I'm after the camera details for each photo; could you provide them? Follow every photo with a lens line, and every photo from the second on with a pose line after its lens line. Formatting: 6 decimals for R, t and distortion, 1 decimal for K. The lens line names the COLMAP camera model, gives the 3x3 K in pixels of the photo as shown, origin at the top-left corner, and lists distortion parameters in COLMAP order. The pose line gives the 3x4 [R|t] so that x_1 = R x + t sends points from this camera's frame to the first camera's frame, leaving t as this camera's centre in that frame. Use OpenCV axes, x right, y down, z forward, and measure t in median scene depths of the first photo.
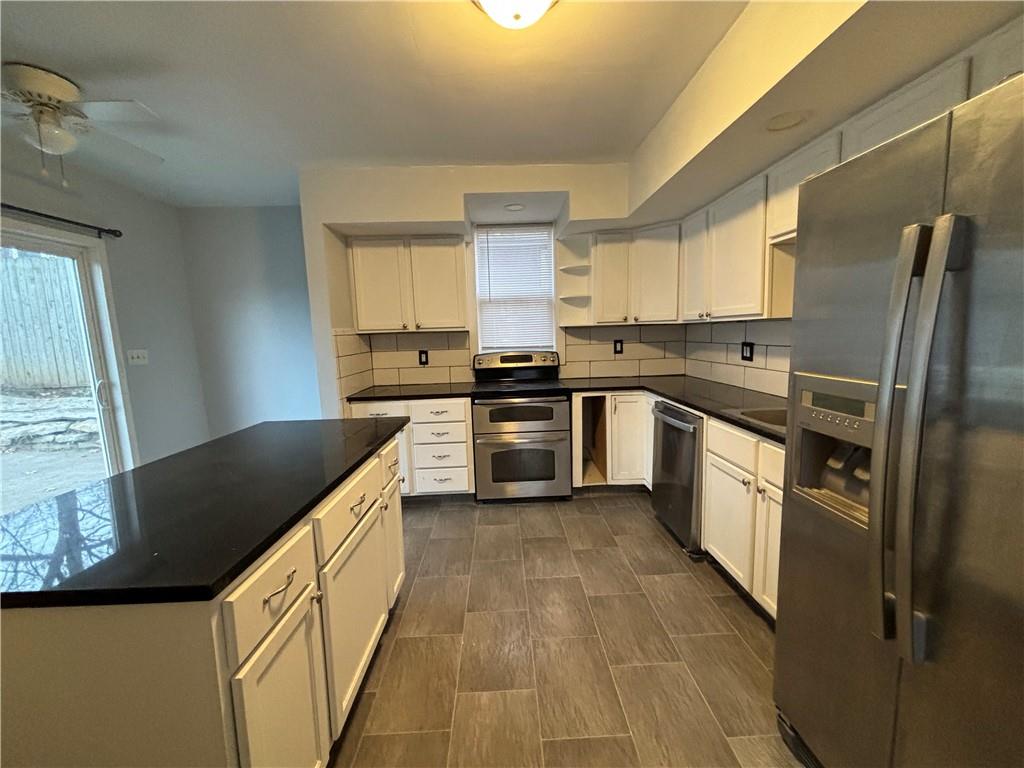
lens RADIAL K [[404.8, 0, 497.5], [0, 404.8, 383.4], [0, 0, 1]] dist [0.000804, -0.000080]
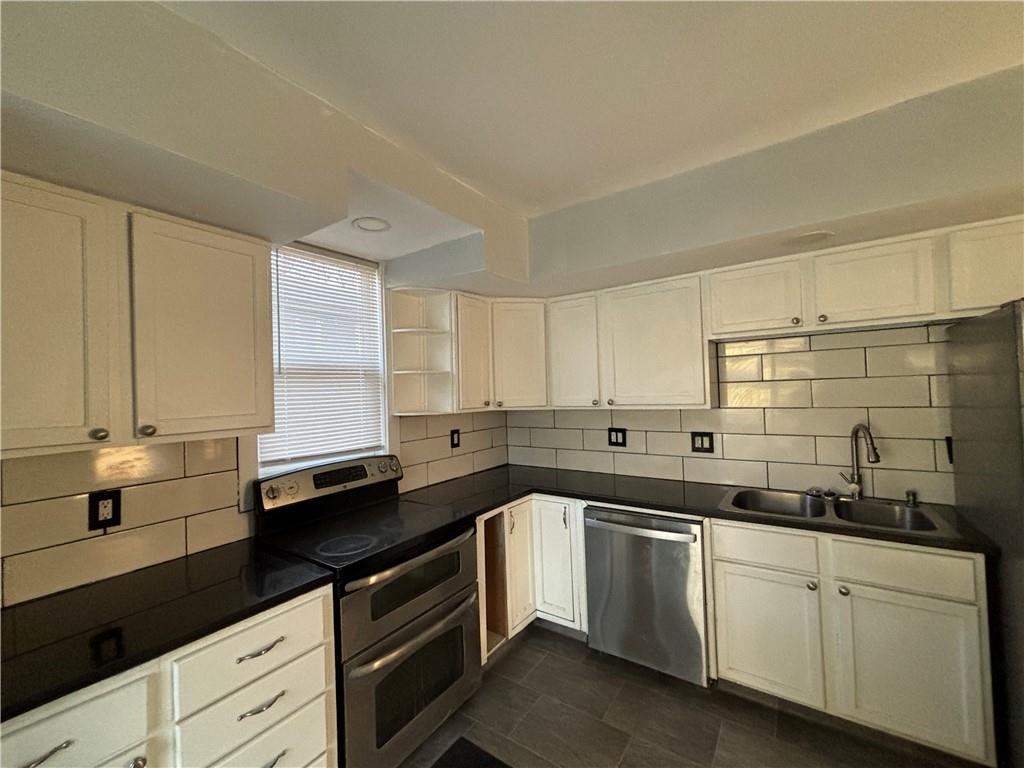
lens RADIAL K [[412.5, 0, 513.5], [0, 412.5, 381.0], [0, 0, 1]] dist [0.002839, 0.000134]
pose [[0.588356, 0.029182, 0.808075, -0.304764], [0.115105, 0.986149, -0.119420, -0.101888], [-0.800367, 0.163275, 0.576848, 0.485825]]
